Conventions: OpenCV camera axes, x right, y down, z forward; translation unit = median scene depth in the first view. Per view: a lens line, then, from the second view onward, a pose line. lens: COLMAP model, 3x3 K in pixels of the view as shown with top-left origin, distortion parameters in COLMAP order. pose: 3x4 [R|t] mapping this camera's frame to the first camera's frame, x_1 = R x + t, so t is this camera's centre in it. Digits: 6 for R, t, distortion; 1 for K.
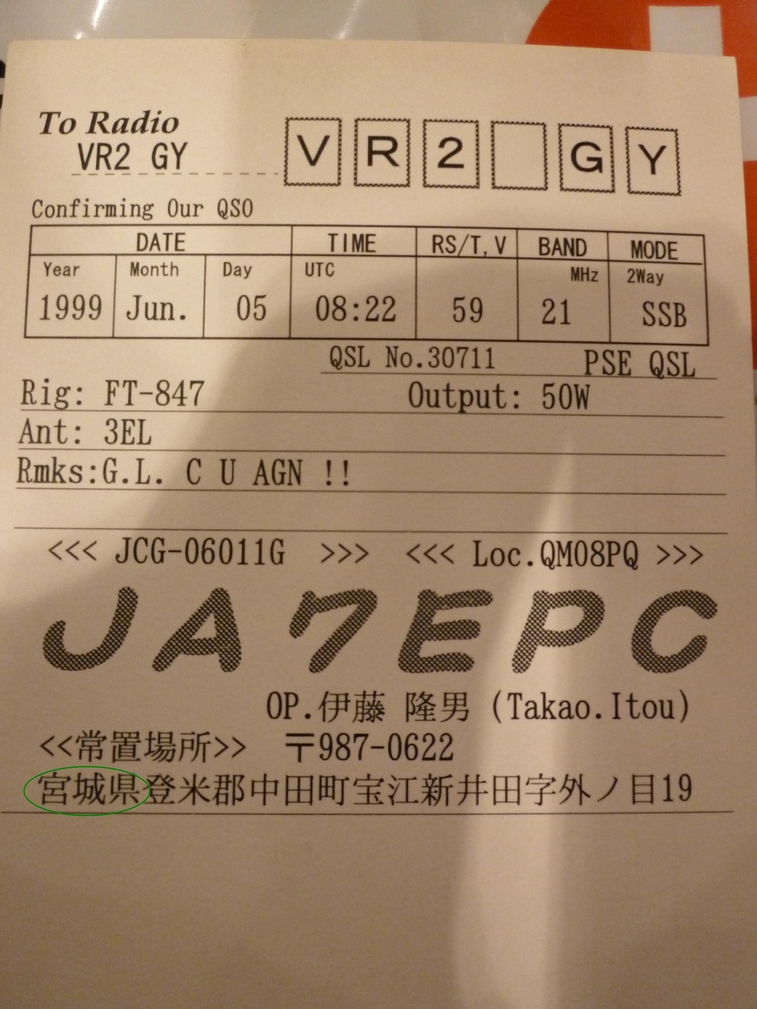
lens RADIAL K [[761.2, 0, 378.5], [0, 761.2, 504.5], [0, 0, 1]] dist [-0.029722, -0.004196]
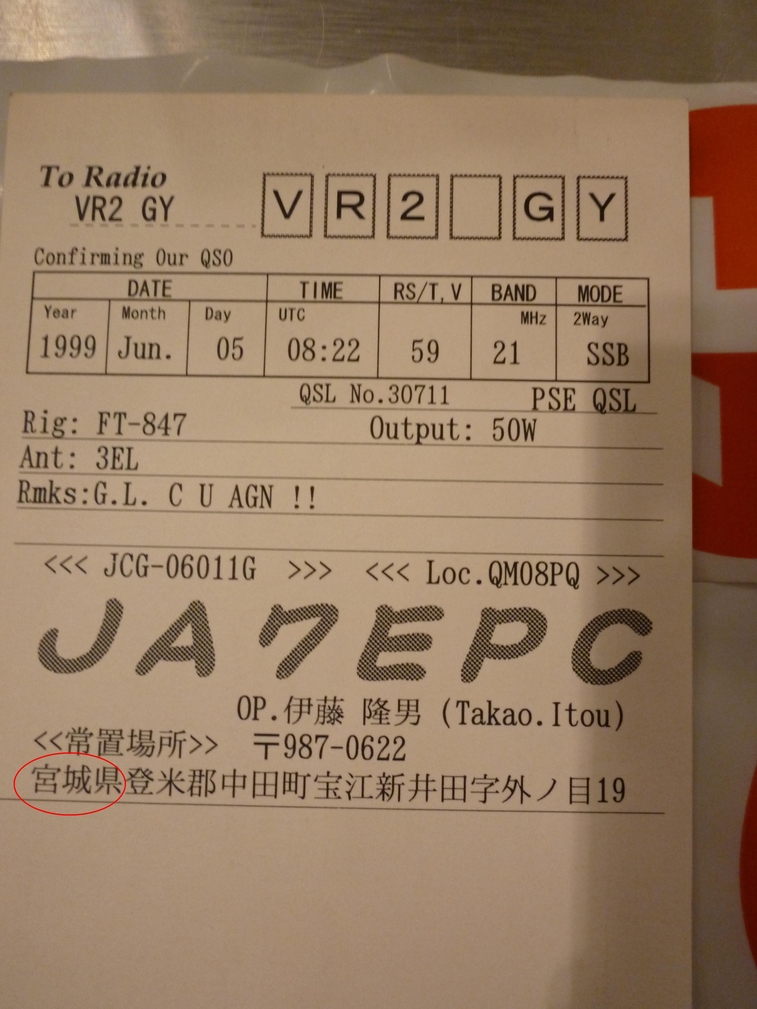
lens RADIAL K [[761.2, 0, 378.5], [0, 761.2, 504.5], [0, 0, 1]] dist [-0.029722, -0.004196]
pose [[0.998590, 0.017265, 0.050198, -0.002077], [-0.016061, 0.999576, -0.024303, -0.006490], [-0.050596, 0.023463, 0.998444, -0.108955]]
